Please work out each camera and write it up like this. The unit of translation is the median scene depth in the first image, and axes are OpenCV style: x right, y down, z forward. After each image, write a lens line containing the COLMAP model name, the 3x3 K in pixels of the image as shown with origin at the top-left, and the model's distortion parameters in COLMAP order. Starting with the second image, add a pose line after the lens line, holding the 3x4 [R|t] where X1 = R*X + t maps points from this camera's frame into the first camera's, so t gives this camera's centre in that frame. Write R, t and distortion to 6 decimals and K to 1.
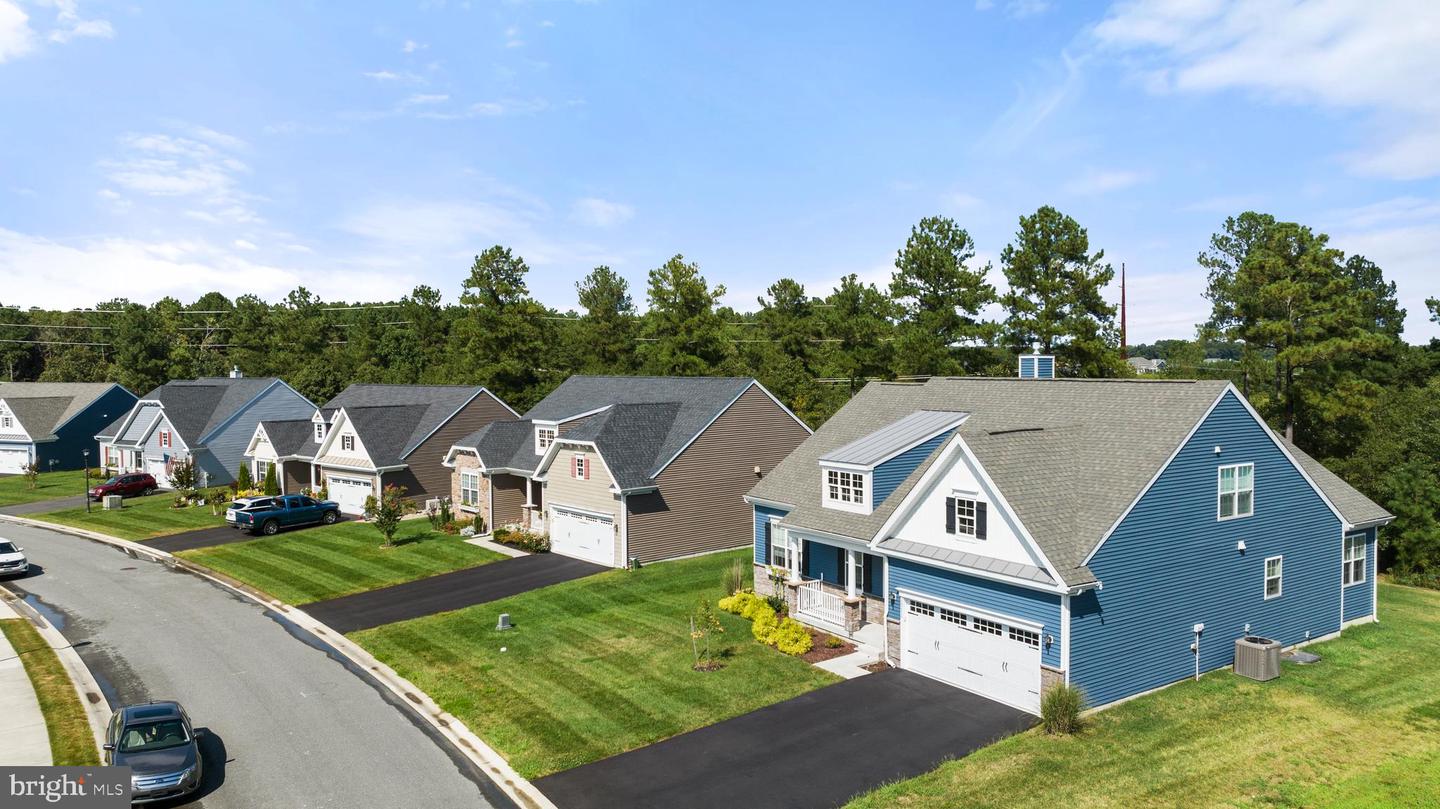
lens RADIAL K [[1026.3, 0, 719.6], [0, 1026.3, 399.1], [0, 0, 1]] dist [0.028933, -0.003866]
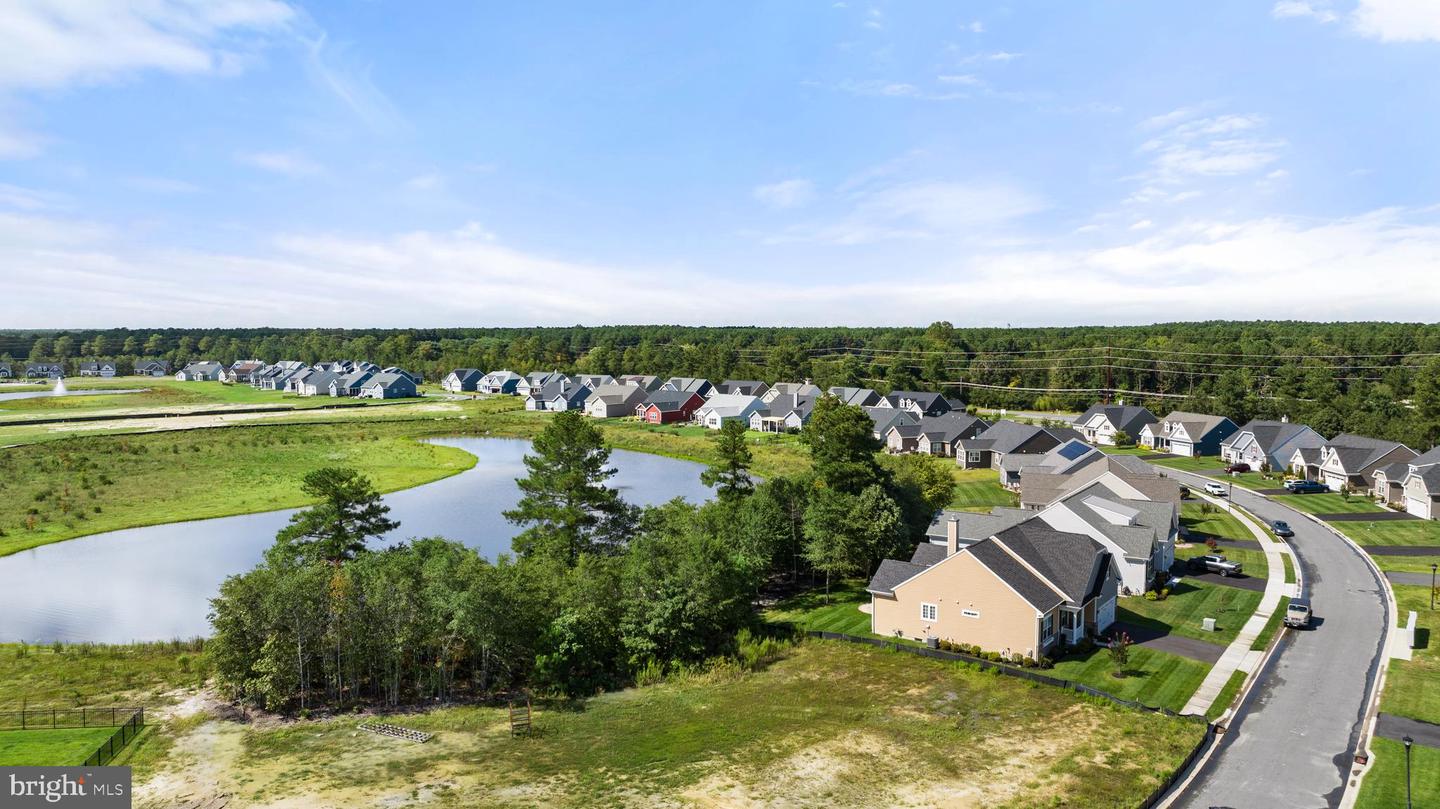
lens RADIAL K [[1026.3, 0, 717.4], [0, 1026.3, 410.0], [0, 0, 1]] dist [0.028933, -0.003866]
pose [[0.610631, 0.063973, -0.789327, 0.659775], [-0.028990, 0.997869, 0.058448, -0.176400], [0.791384, -0.012808, 0.611185, -1.622534]]
